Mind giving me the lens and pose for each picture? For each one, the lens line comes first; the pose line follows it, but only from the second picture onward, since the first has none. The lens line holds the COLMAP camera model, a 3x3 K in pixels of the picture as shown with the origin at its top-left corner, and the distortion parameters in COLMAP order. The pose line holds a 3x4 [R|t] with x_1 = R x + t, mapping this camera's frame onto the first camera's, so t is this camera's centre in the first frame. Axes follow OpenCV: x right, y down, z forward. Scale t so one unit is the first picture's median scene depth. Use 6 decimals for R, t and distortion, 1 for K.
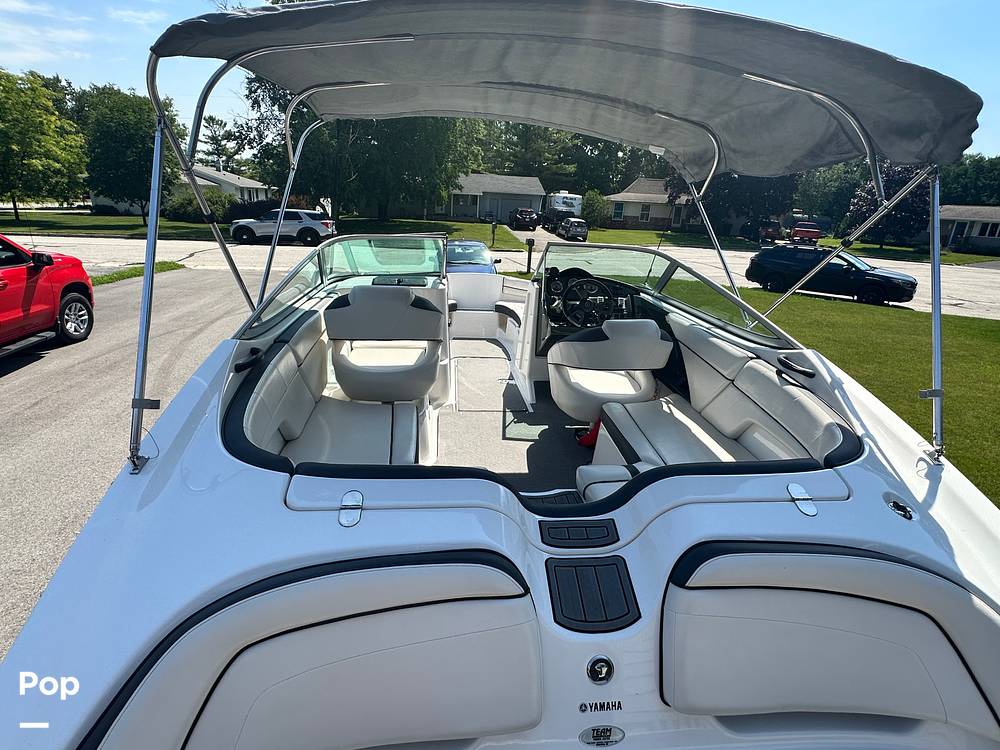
lens RADIAL K [[498.3, 0, 496.4], [0, 498.3, 375.4], [0, 0, 1]] dist [-0.002734, -0.000546]
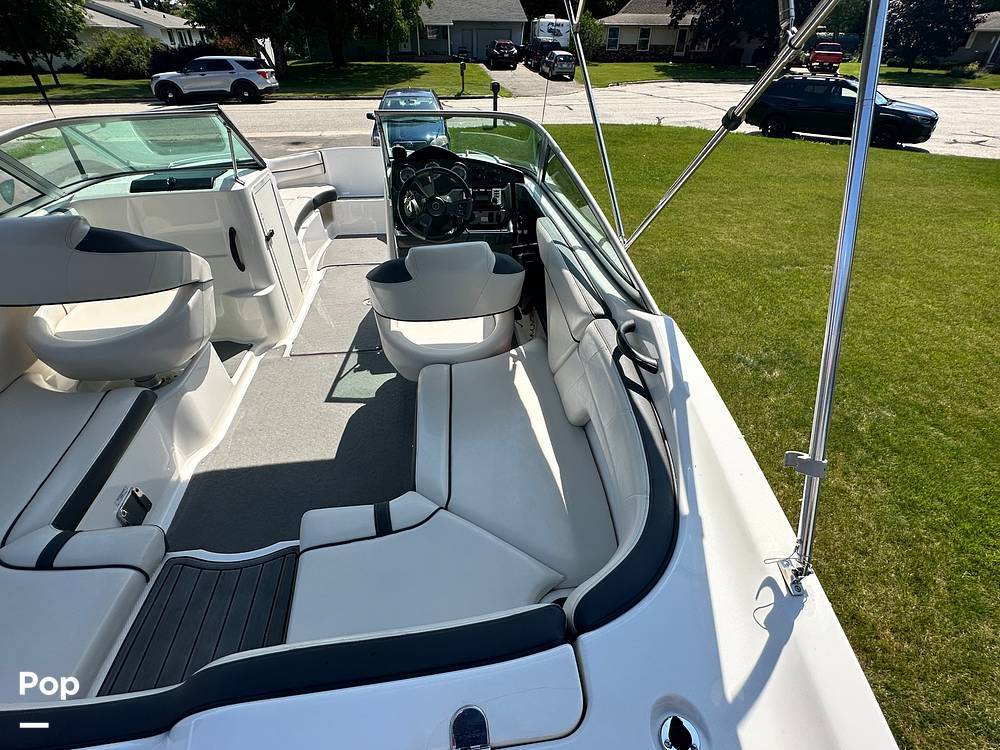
lens RADIAL K [[498.6, 0, 498.8], [0, 498.6, 377.8], [0, 0, 1]] dist [-0.002362, 0.000463]
pose [[0.998717, -0.050617, 0.001547, 0.253247], [0.048349, 0.962165, 0.268145, -0.089966], [-0.015061, -0.267726, 0.963377, 0.240203]]
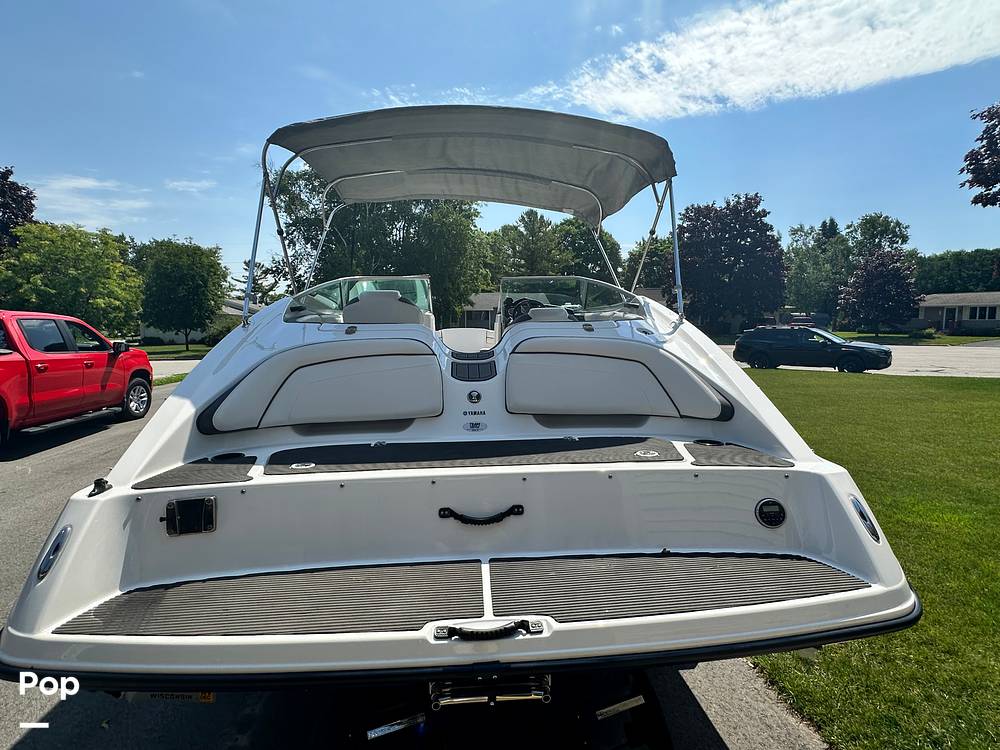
lens RADIAL K [[498.6, 0, 498.8], [0, 498.6, 377.8], [0, 0, 1]] dist [-0.002362, 0.000463]
pose [[0.998215, -0.051701, -0.029889, 0.127719], [0.043693, 0.973464, -0.224632, 0.334814], [0.040709, 0.222925, 0.973985, -0.323193]]
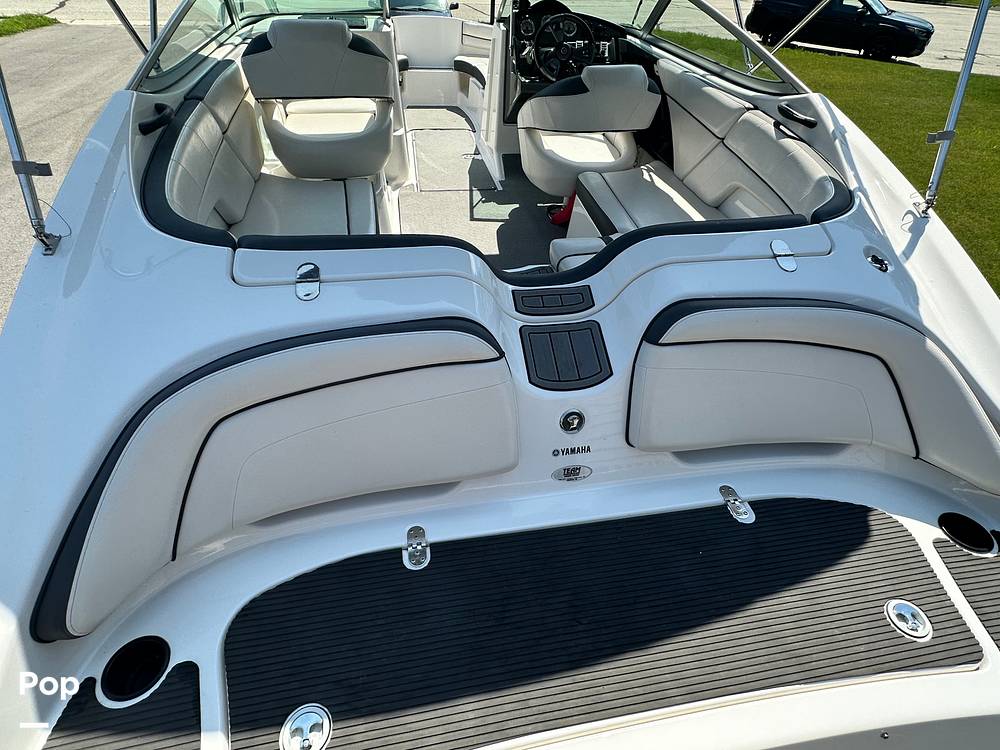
lens RADIAL K [[498.6, 0, 498.8], [0, 498.6, 377.8], [0, 0, 1]] dist [-0.002362, 0.000463]
pose [[0.997191, -0.052529, 0.053397, -0.000107], [0.027007, 0.917068, 0.397815, 0.025989], [-0.069866, -0.395255, 0.915911, 0.023190]]
